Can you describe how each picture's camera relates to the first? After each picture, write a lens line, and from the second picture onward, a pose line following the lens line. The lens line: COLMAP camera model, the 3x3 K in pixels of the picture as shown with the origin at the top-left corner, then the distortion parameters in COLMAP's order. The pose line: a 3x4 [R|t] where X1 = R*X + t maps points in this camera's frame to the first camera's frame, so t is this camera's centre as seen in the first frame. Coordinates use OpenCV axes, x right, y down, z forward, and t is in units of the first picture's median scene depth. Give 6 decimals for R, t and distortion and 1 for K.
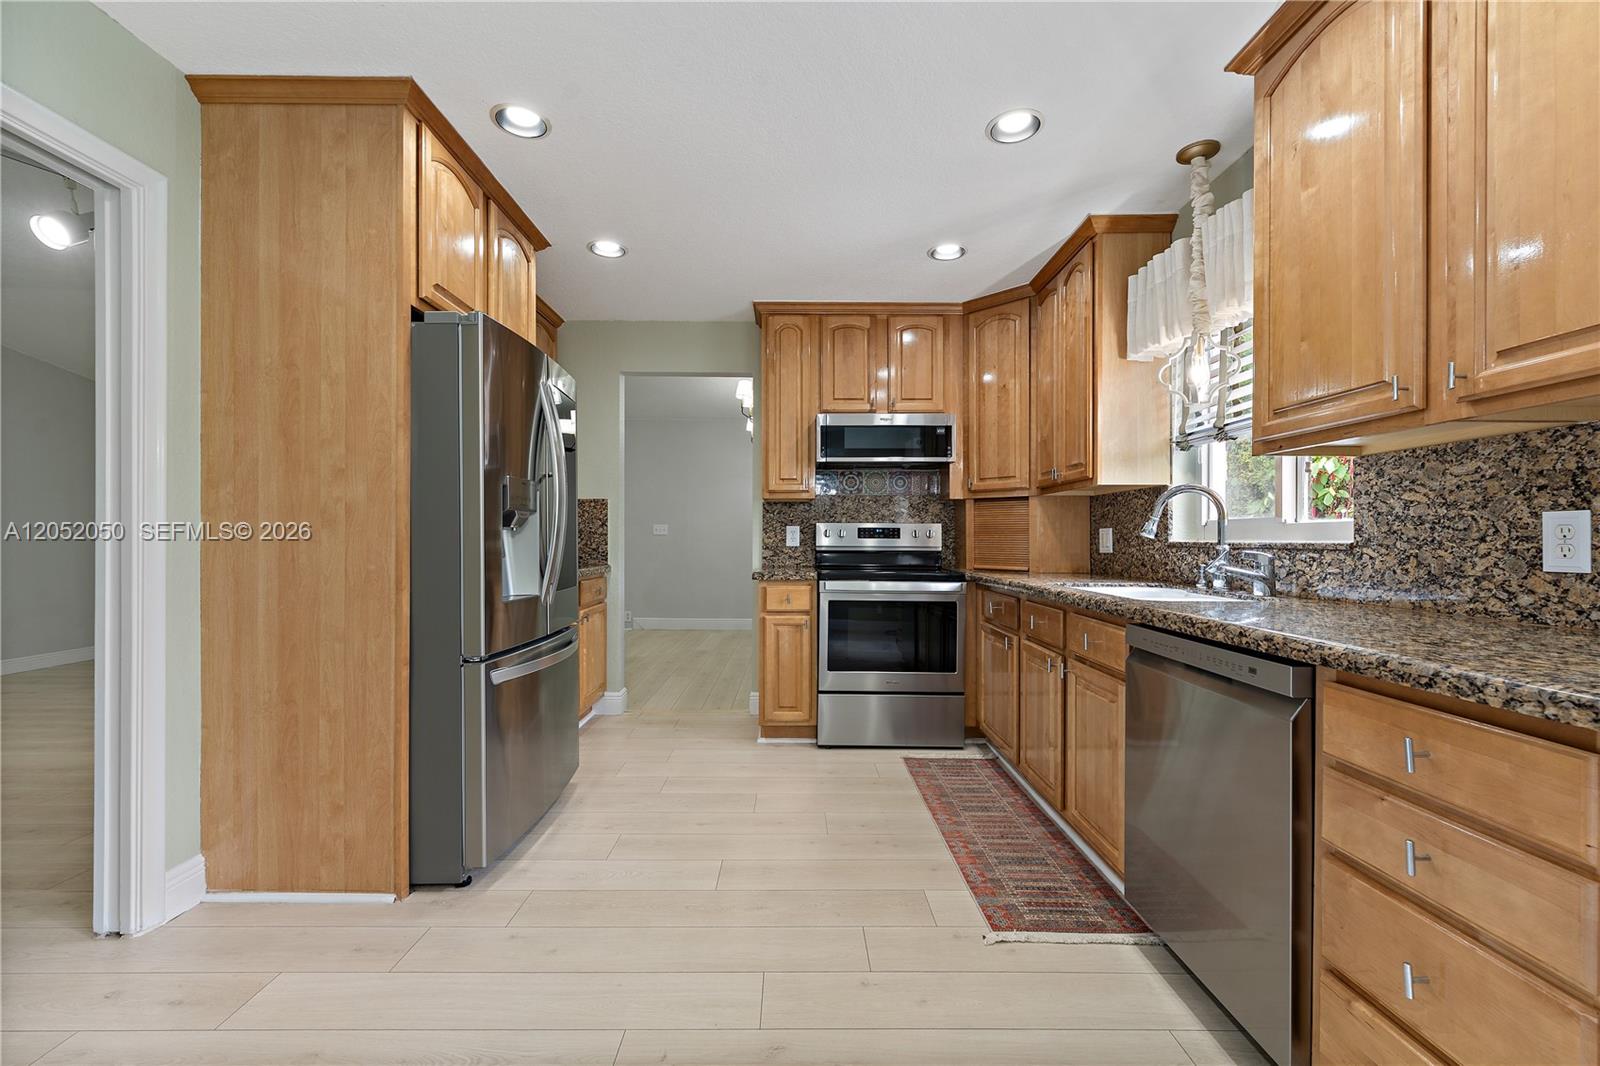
lens RADIAL K [[652.7, 0, 798.2], [0, 652.7, 540.0], [0, 0, 1]] dist [0.001889, -0.001309]
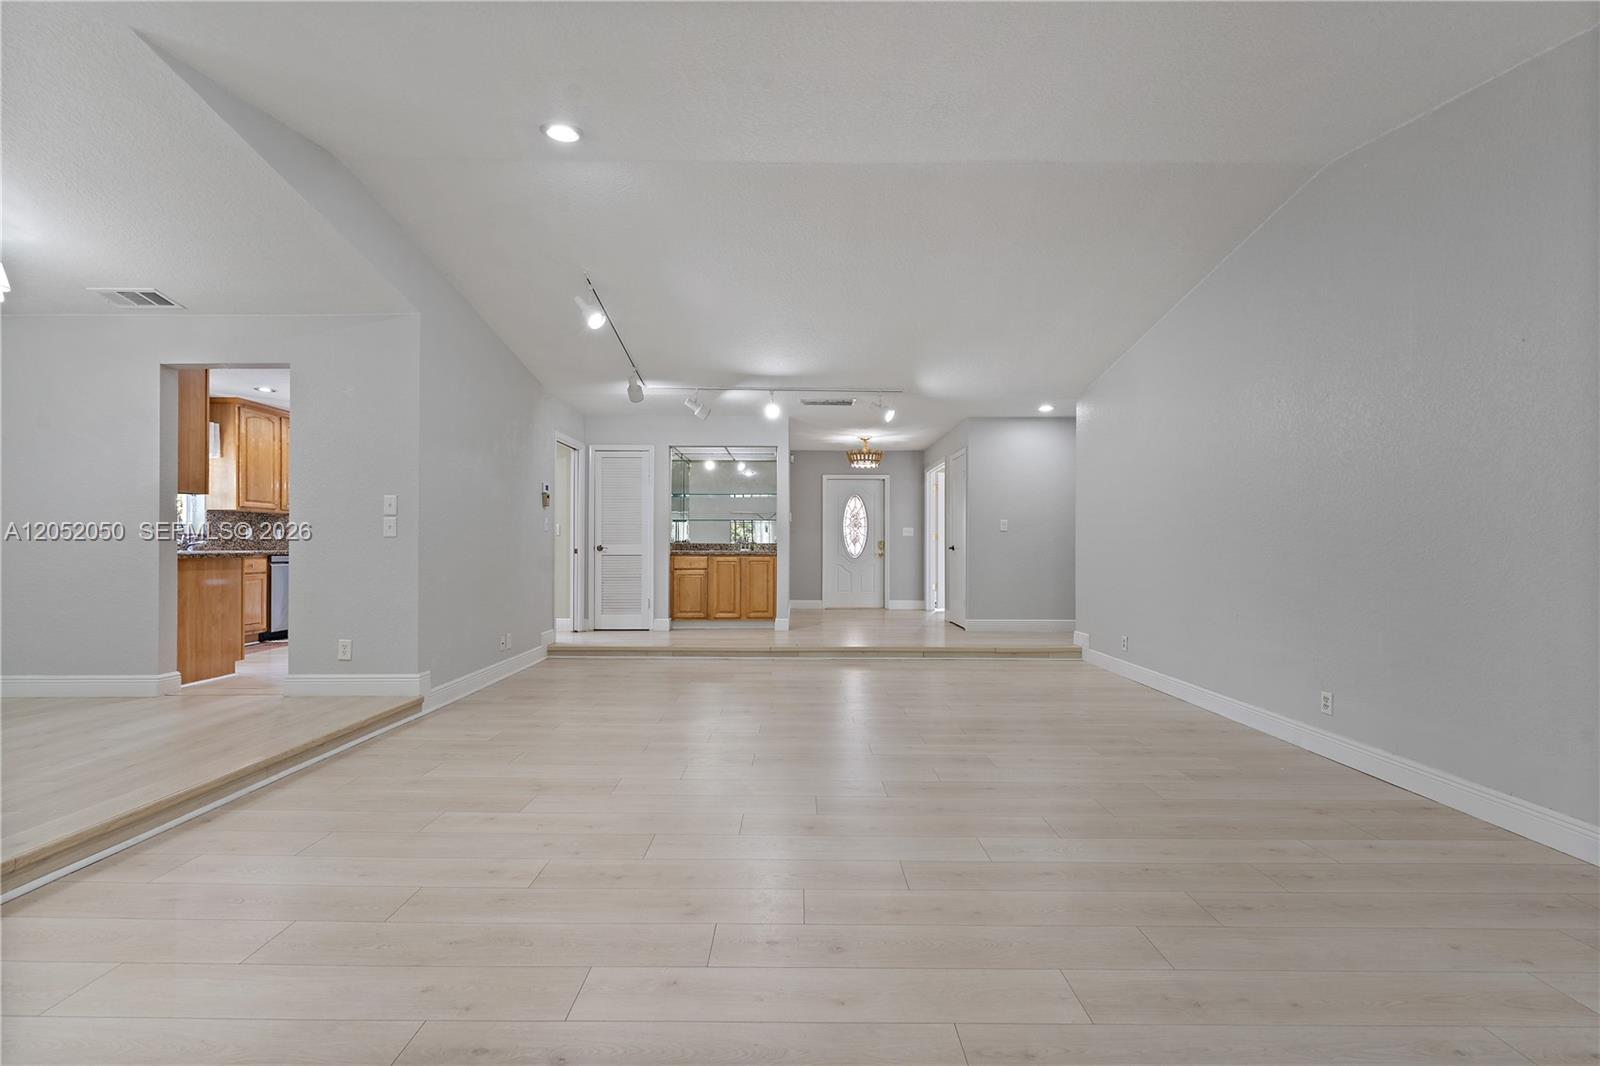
lens RADIAL K [[652.7, 0, 789.1], [0, 652.7, 542.5], [0, 0, 1]] dist [0.001889, -0.001309]
pose [[-0.999909, -0.003798, 0.012956, -1.880109], [-0.003831, 0.999989, -0.002584, 0.038993], [-0.012946, -0.002633, -0.999913, 3.583555]]
